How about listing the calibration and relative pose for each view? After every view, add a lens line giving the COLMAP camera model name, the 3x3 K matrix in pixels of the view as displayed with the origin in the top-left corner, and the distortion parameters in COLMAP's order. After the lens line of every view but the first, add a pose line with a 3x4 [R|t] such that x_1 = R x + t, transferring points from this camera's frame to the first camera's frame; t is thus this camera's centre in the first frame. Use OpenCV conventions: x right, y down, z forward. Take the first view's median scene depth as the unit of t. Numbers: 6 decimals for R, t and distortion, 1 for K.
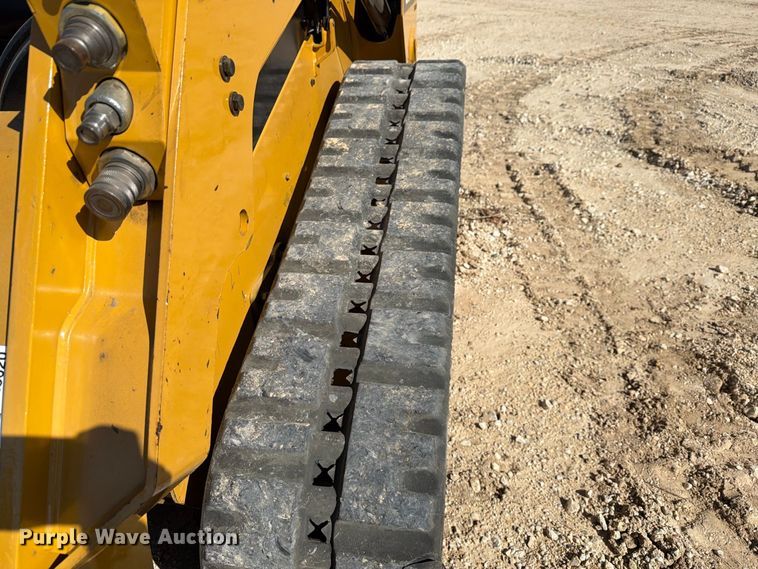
lens RADIAL K [[545.2, 0, 369.5], [0, 545.2, 285.2], [0, 0, 1]] dist [0.040343, -0.057609]
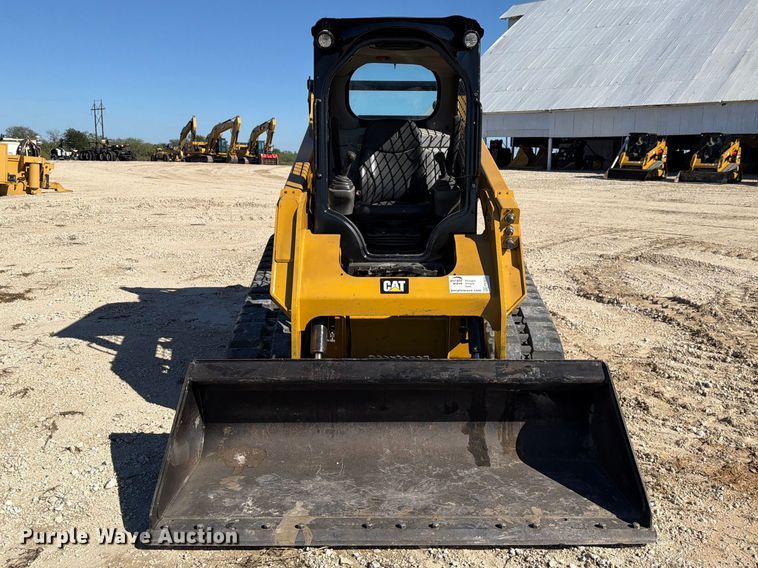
lens RADIAL K [[670.6, 0, 369.8], [0, 670.6, 283.0], [0, 0, 1]] dist [0.085087, -0.152007]
pose [[0.988914, -0.007752, 0.148289, -0.610421], [0.059759, 0.934974, -0.349647, 0.525506], [-0.135936, 0.354632, 0.925072, -1.037589]]
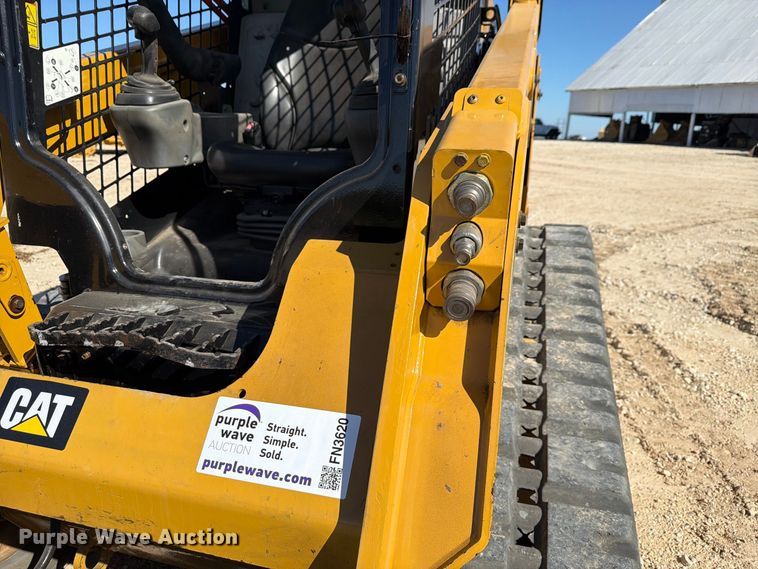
lens RADIAL K [[551.2, 0, 371.0], [0, 551.2, 298.8], [0, 0, 1]] dist [-0.011333, -0.009164]
pose [[0.993547, 0.067540, -0.091119, -0.120783], [-0.087833, 0.966455, -0.241352, 0.036479], [0.071762, 0.247797, 0.966150, -0.060546]]
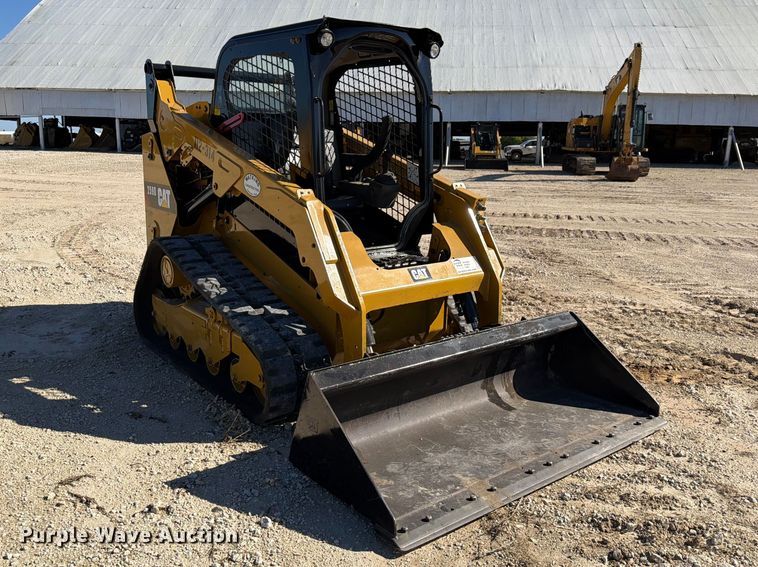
lens RADIAL K [[670.6, 0, 369.8], [0, 670.6, 282.5], [0, 0, 1]] dist [0.085087, -0.152007]
pose [[0.686626, -0.123984, 0.716360, -1.558158], [0.356449, 0.916202, -0.183082, 0.302794], [-0.633631, 0.381055, 0.673282, -0.696724]]
